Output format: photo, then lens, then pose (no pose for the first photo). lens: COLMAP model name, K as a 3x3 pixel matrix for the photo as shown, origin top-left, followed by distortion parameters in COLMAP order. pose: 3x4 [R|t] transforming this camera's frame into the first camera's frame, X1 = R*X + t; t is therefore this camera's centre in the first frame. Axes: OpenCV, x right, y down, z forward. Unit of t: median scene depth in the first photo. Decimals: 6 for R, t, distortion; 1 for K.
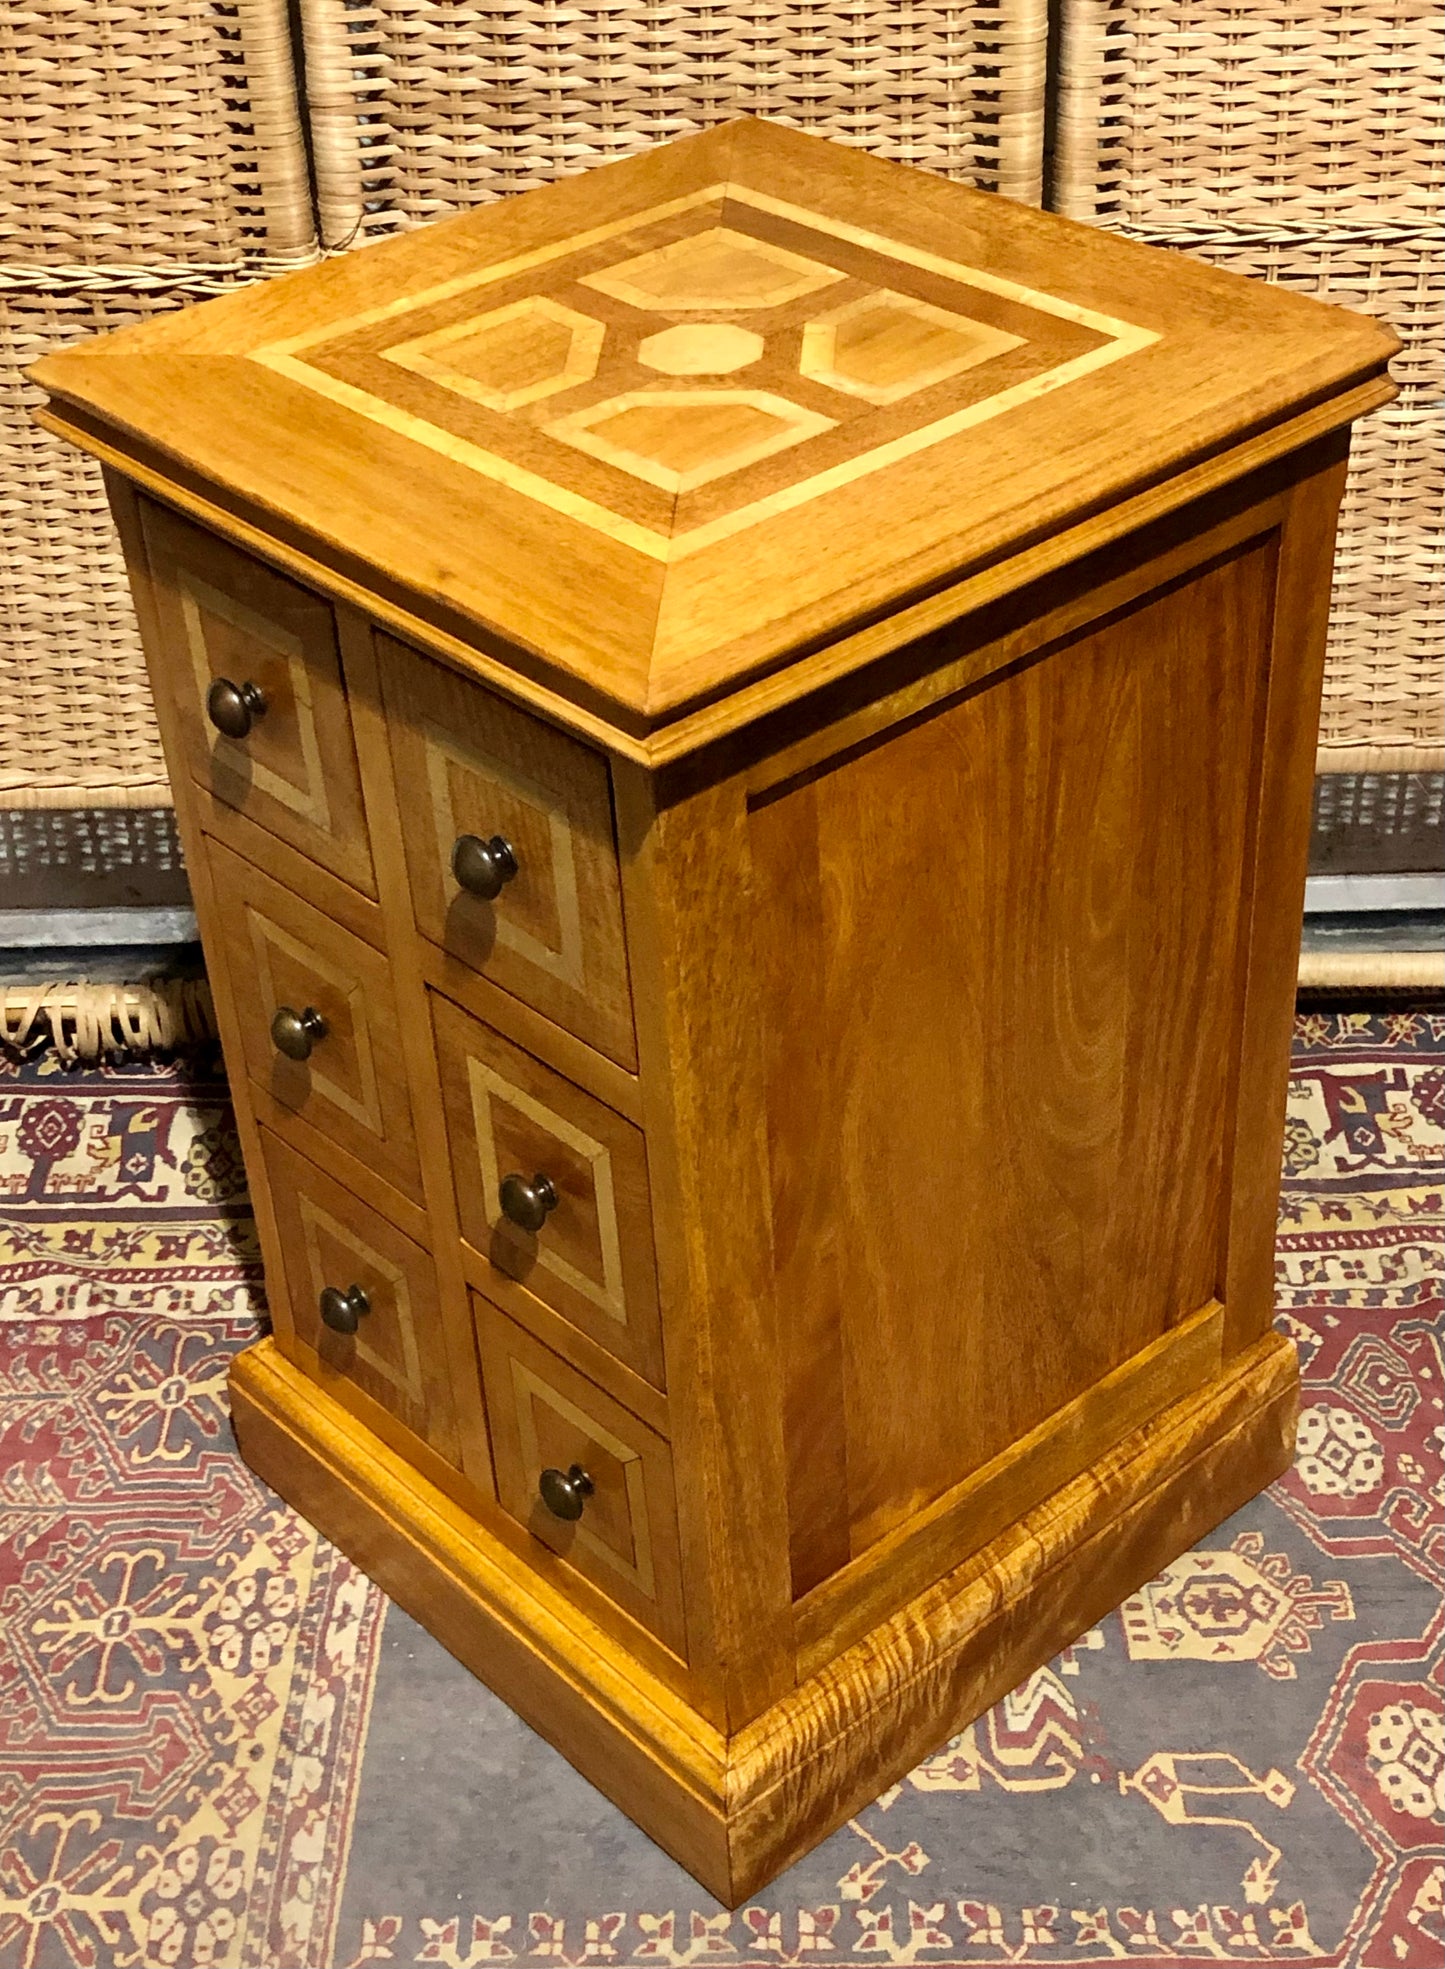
lens RADIAL K [[2889.7, 0, 759.1], [0, 2889.7, 993.1], [0, 0, 1]] dist [0.000219, 0.000000]
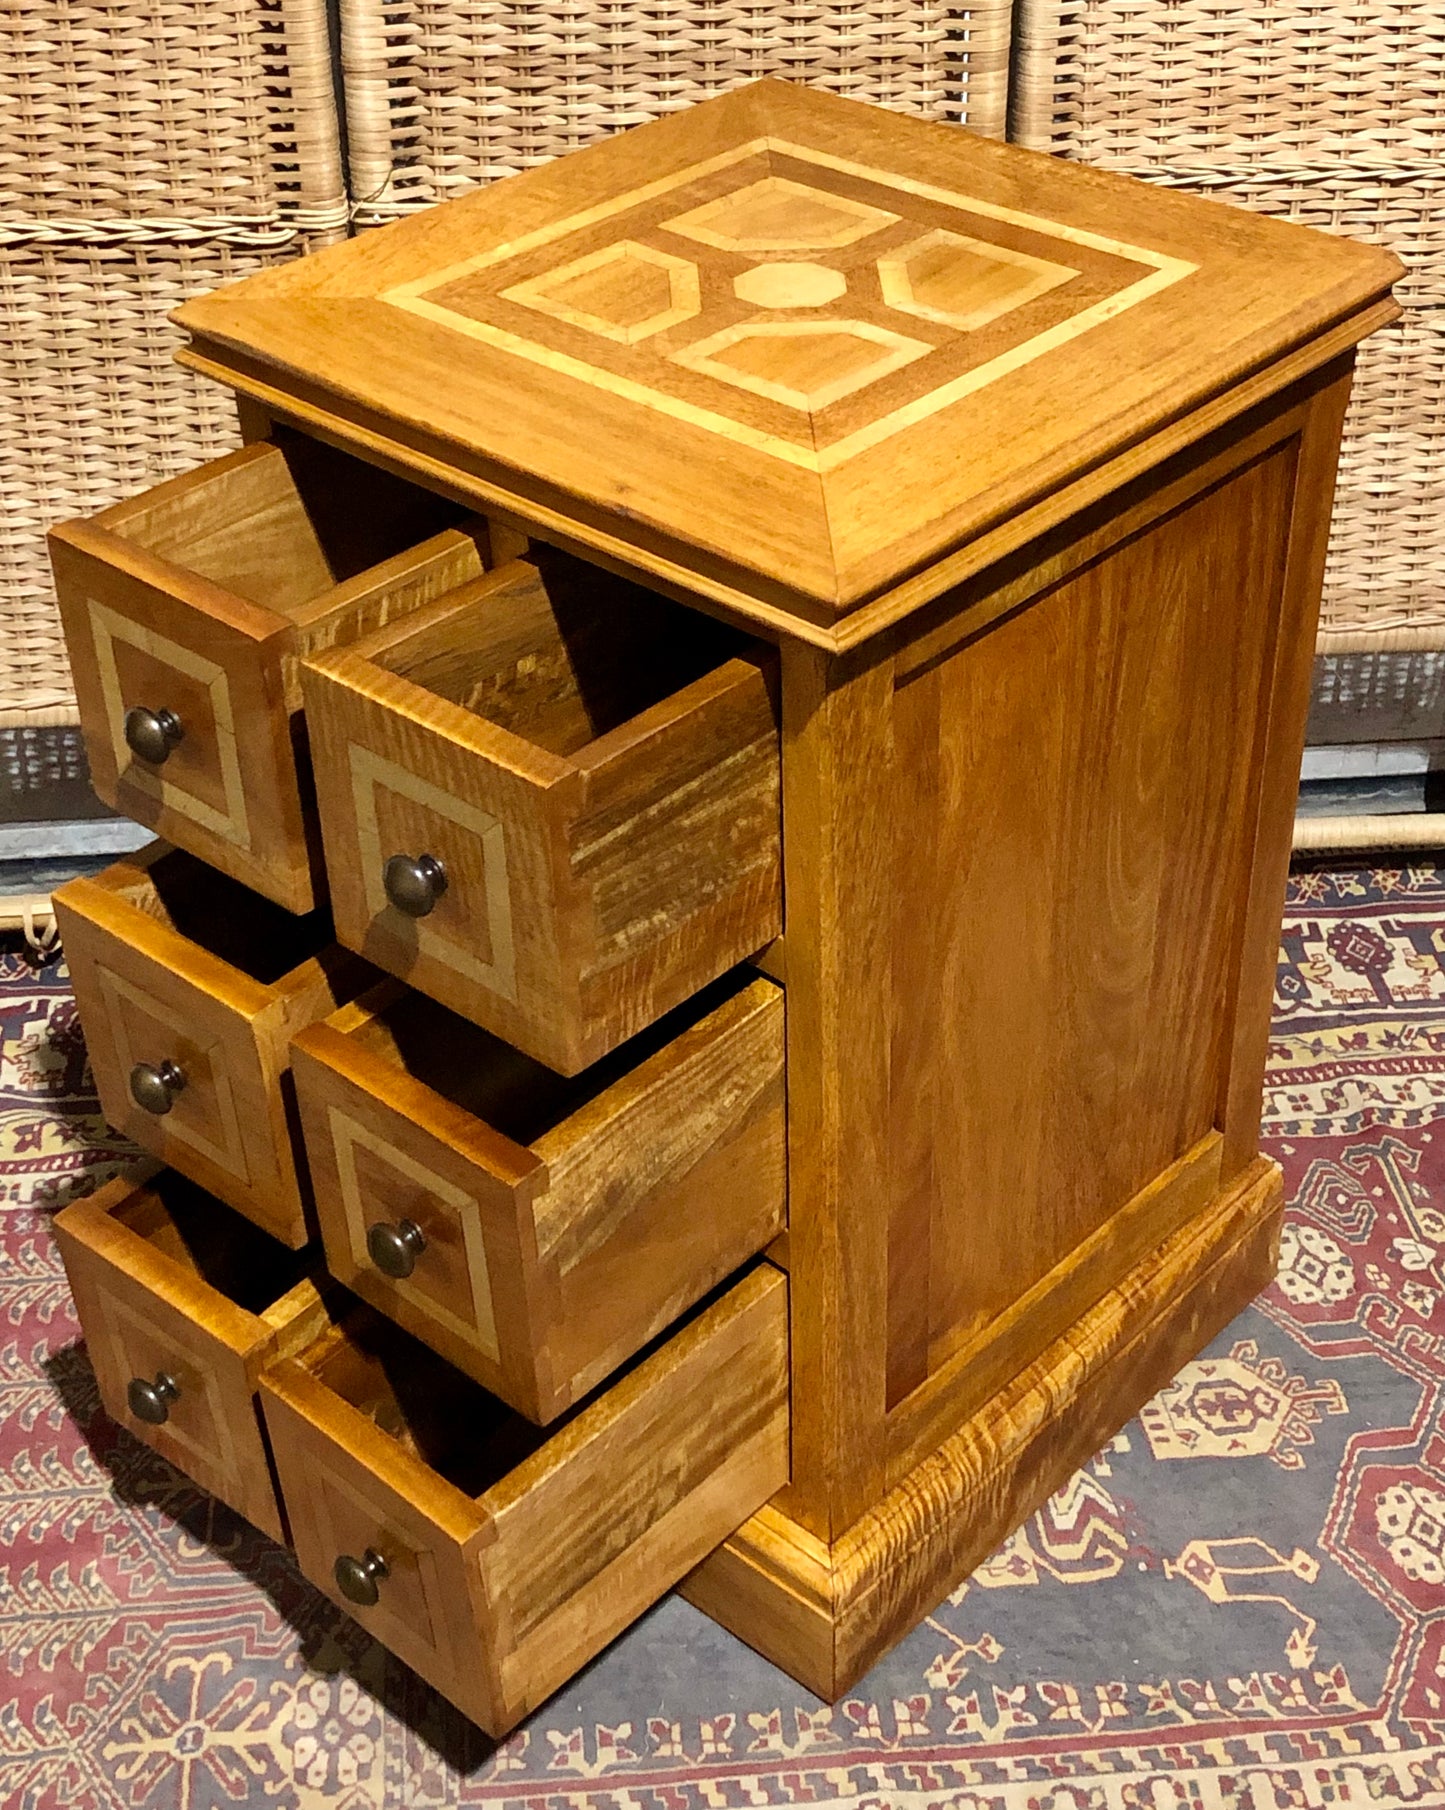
lens RADIAL K [[2738.9, 0, 749.0], [0, 2738.9, 811.3], [0, 0, 1]] dist [0.010625, 0.000000]
pose [[0.994990, -0.033905, 0.094054, -0.110898], [0.036927, 0.998850, -0.030585, 0.009294], [-0.092909, 0.033905, 0.995097, -0.034250]]
